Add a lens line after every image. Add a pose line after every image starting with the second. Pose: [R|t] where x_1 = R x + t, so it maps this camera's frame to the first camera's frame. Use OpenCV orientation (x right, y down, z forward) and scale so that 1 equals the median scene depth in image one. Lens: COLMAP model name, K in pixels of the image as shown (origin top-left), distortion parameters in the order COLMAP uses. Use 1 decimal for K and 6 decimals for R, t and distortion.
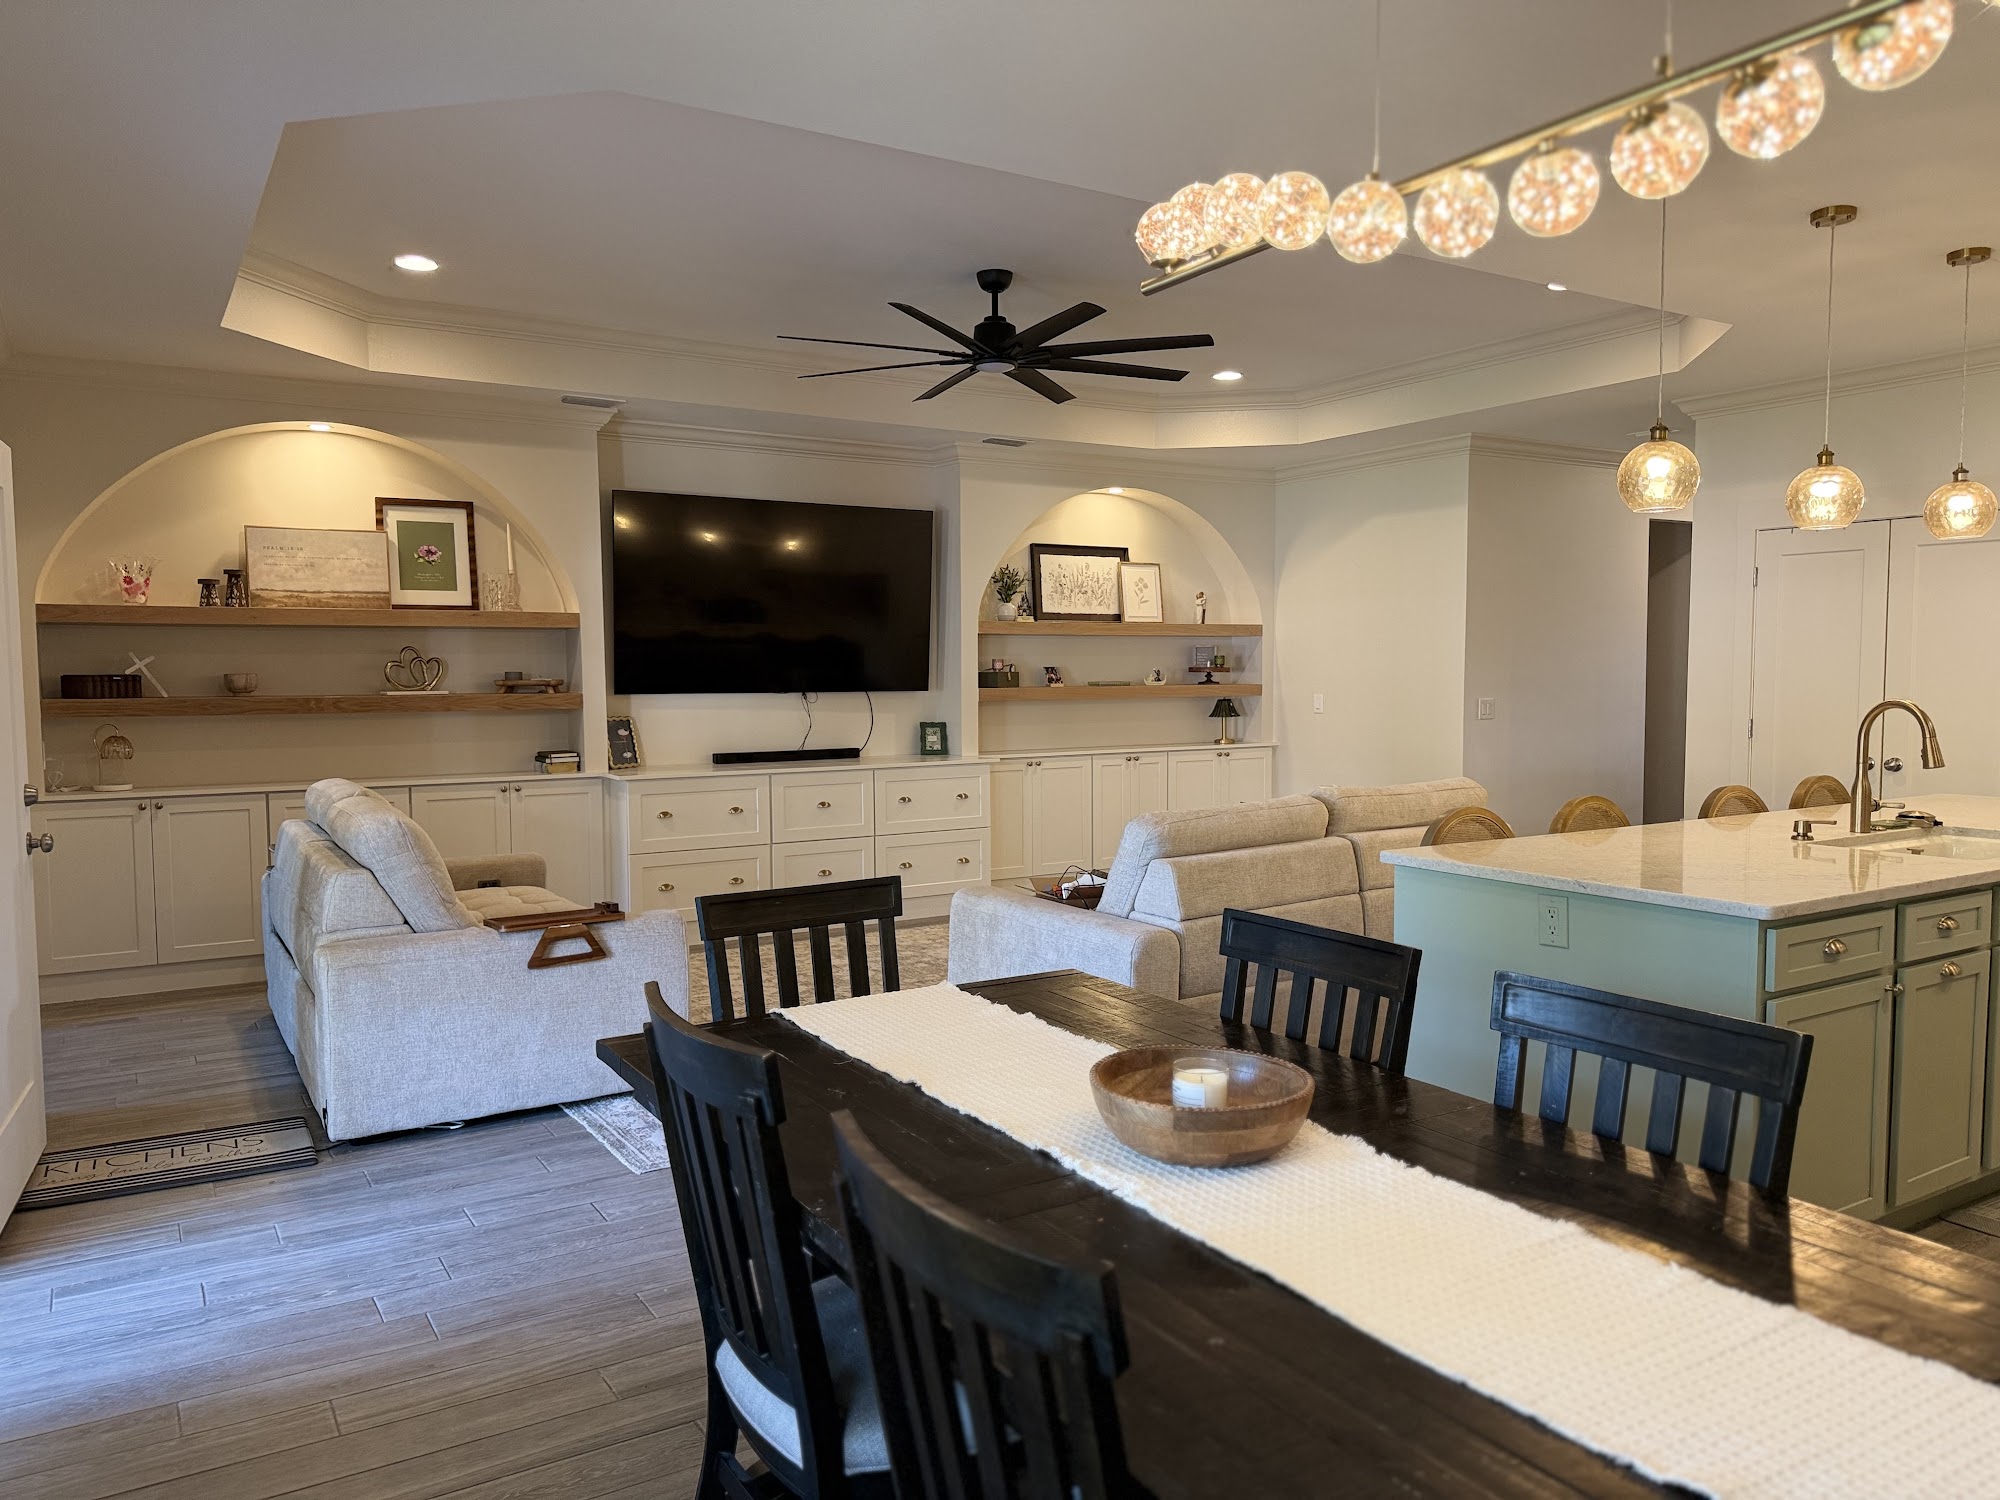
lens RADIAL K [[1418.1, 0, 997.3], [0, 1418.1, 745.5], [0, 0, 1]] dist [0.050138, -0.001674]
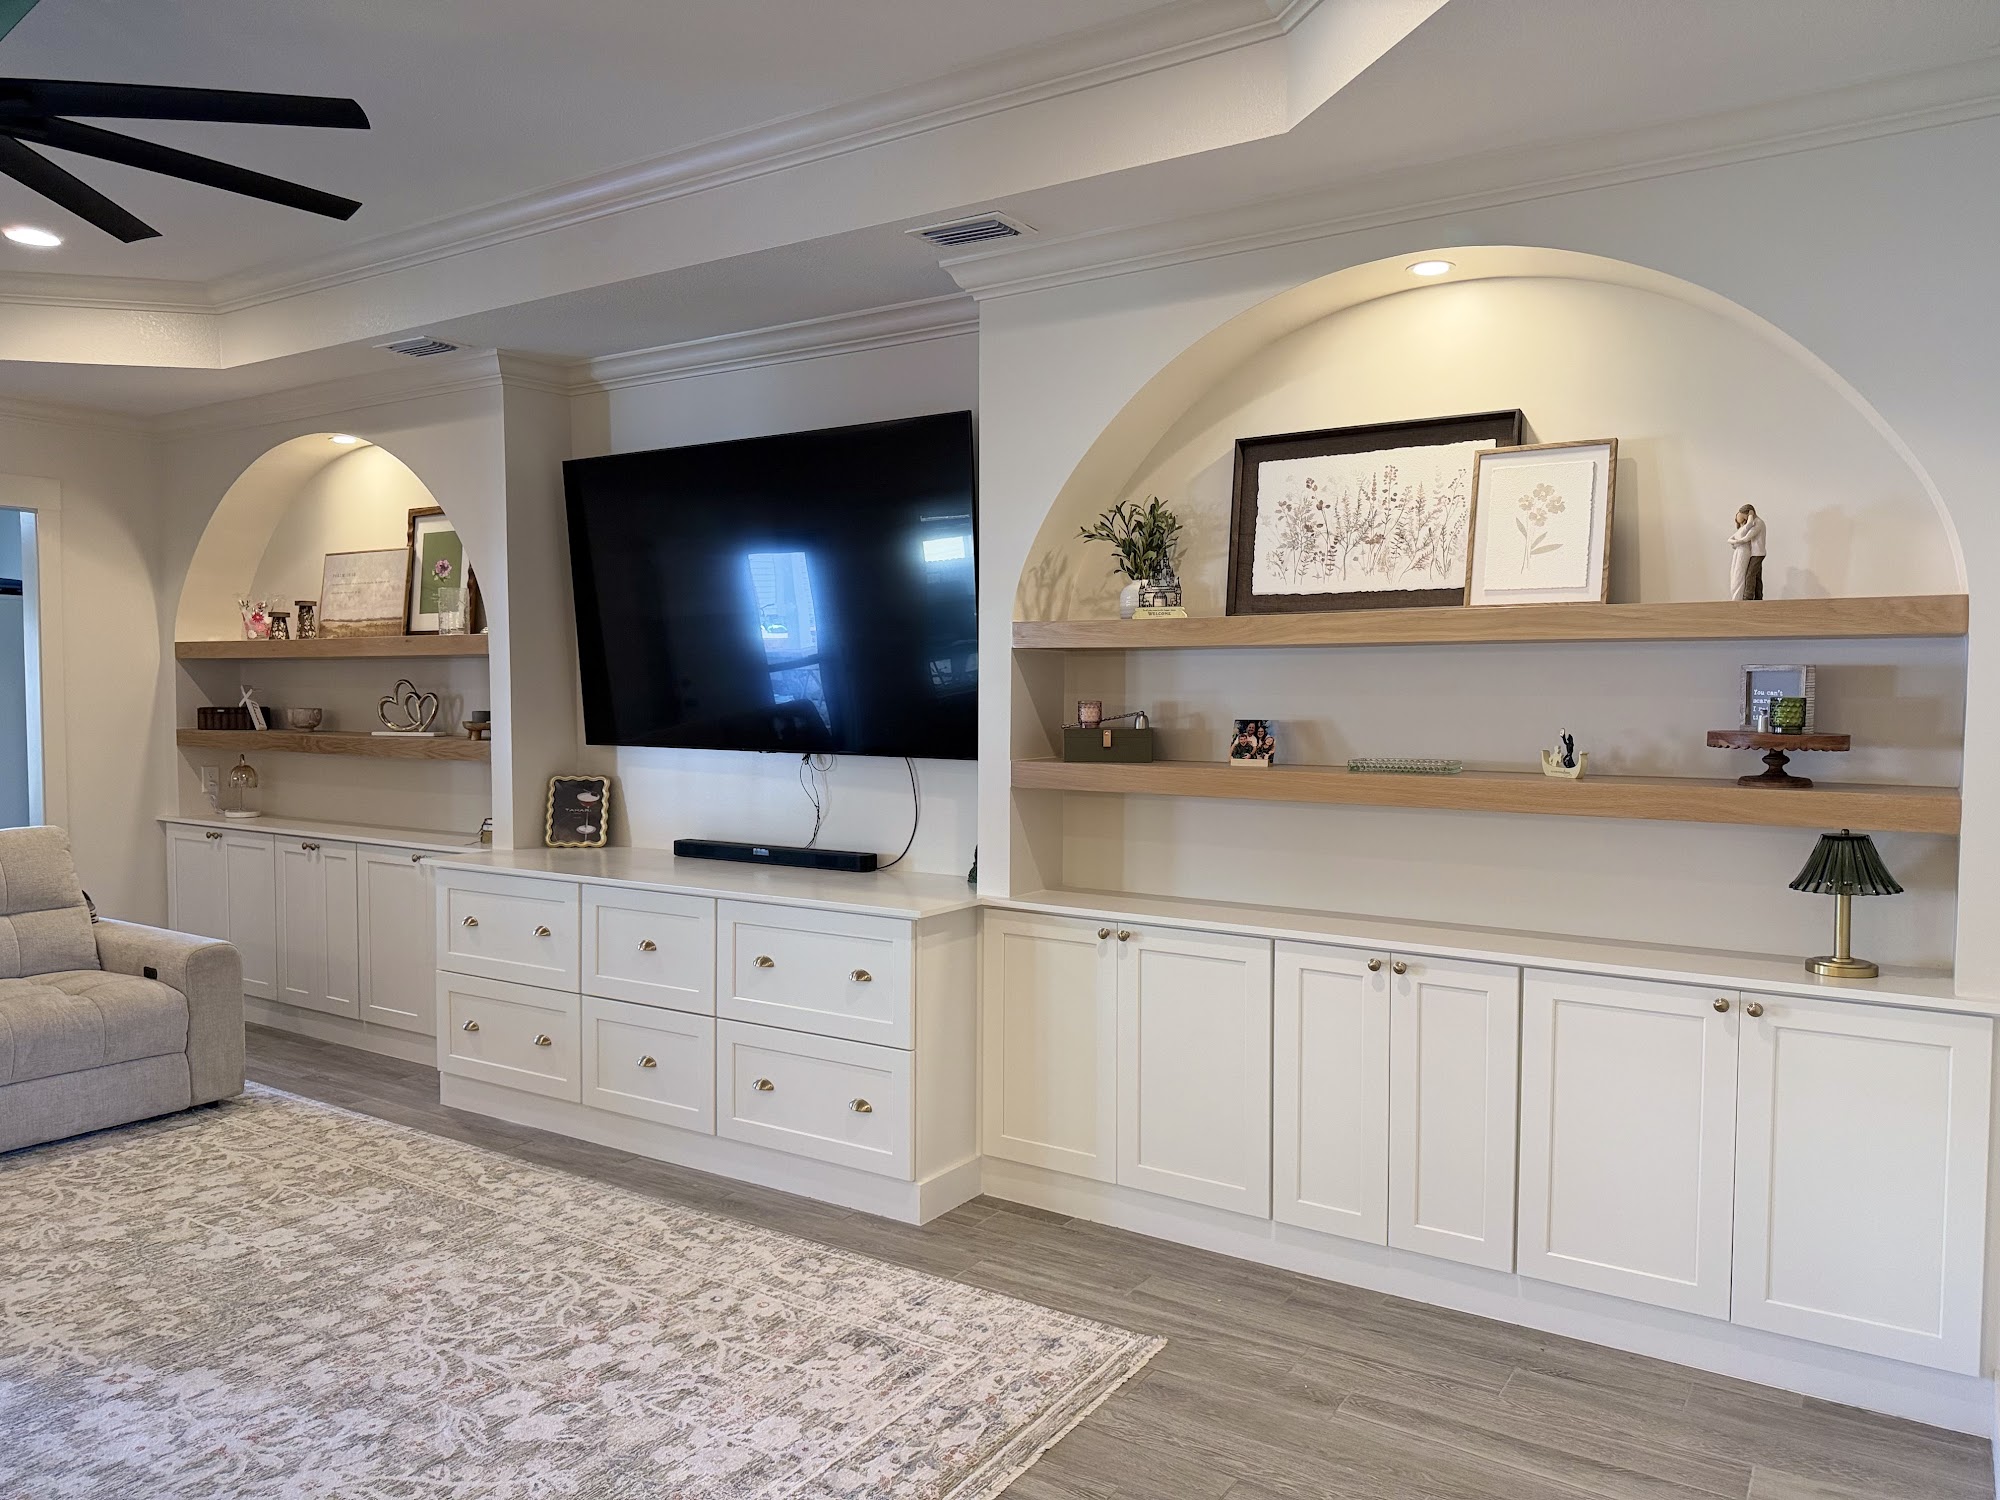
lens RADIAL K [[1418.1, 0, 998.0], [0, 1418.1, 751.9], [0, 0, 1]] dist [0.050138, -0.001674]
pose [[0.412150, 0.054824, -0.909465, 0.404073], [-0.048475, 0.998094, 0.038199, -0.058965], [0.909826, 0.028343, 0.414021, 0.753470]]
